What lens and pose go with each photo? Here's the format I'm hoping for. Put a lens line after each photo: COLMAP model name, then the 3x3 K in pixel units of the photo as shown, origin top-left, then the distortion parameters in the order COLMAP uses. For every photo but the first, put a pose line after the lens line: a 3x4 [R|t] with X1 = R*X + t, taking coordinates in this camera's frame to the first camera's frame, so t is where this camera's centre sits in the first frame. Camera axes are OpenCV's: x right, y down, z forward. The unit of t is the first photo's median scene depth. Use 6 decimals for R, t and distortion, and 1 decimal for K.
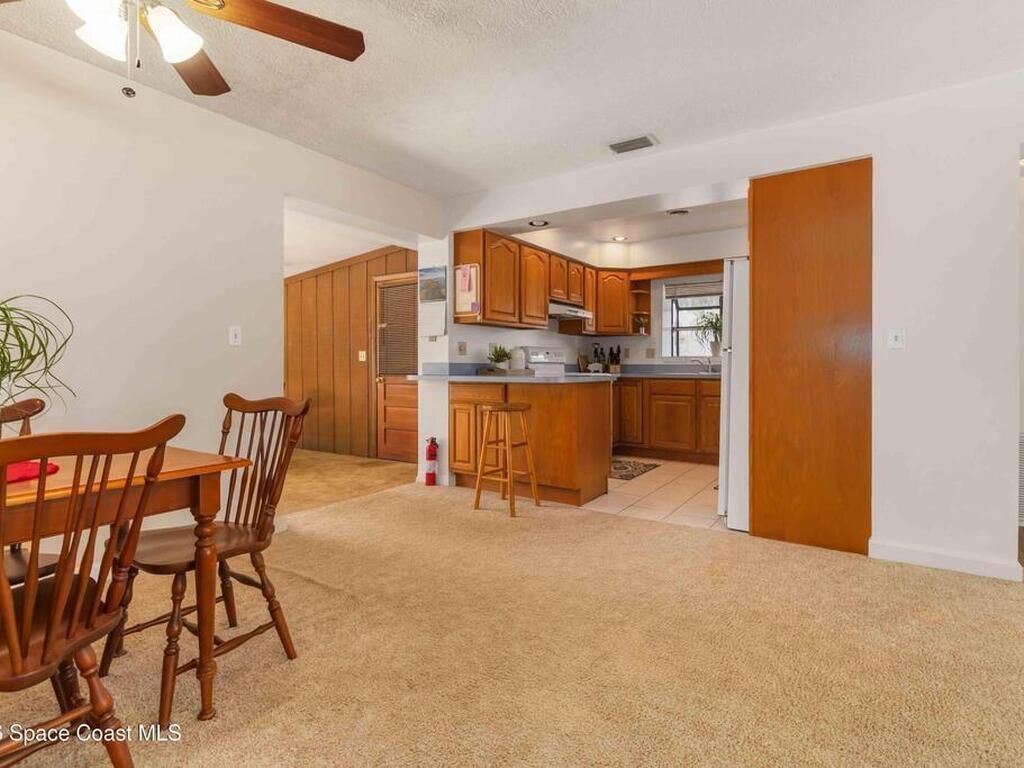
lens RADIAL K [[528.8, 0, 508.4], [0, 528.8, 369.7], [0, 0, 1]] dist [-0.002653, -0.000224]
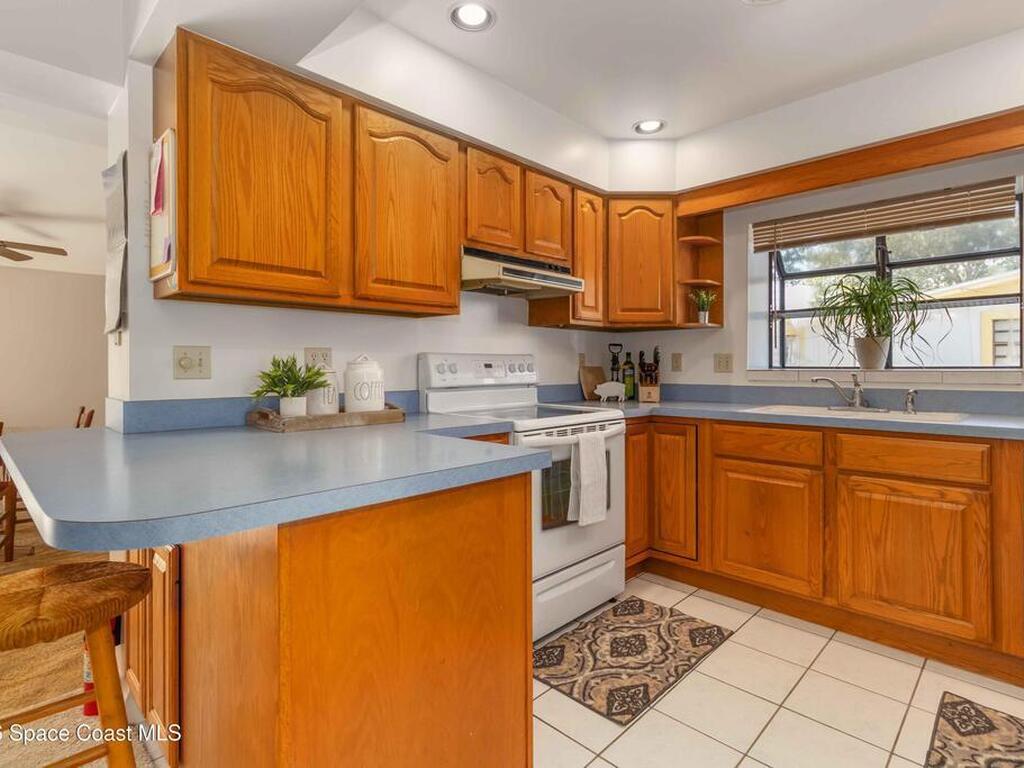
lens RADIAL K [[528.8, 0, 508.4], [0, 528.8, 369.7], [0, 0, 1]] dist [-0.002653, -0.000224]
pose [[0.983393, -0.000705, -0.181486, 0.167225], [0.000655, 1.000000, -0.000334, -0.025817], [0.181486, 0.000209, 0.983393, 0.491457]]
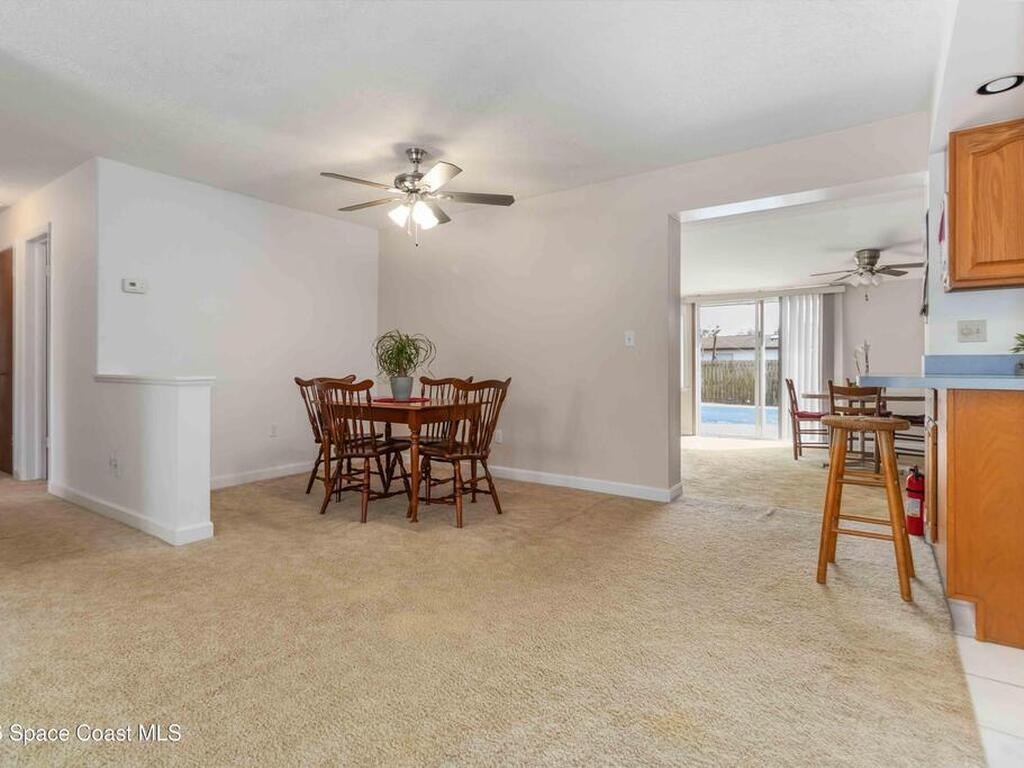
lens RADIAL K [[528.8, 0, 508.4], [0, 528.8, 369.7], [0, 0, 1]] dist [-0.002653, -0.000224]
pose [[-0.017621, 0.009252, -0.999802, 0.404170], [-0.003292, 0.999951, 0.009312, 0.000813], [0.999839, 0.003456, -0.017589, 0.359371]]
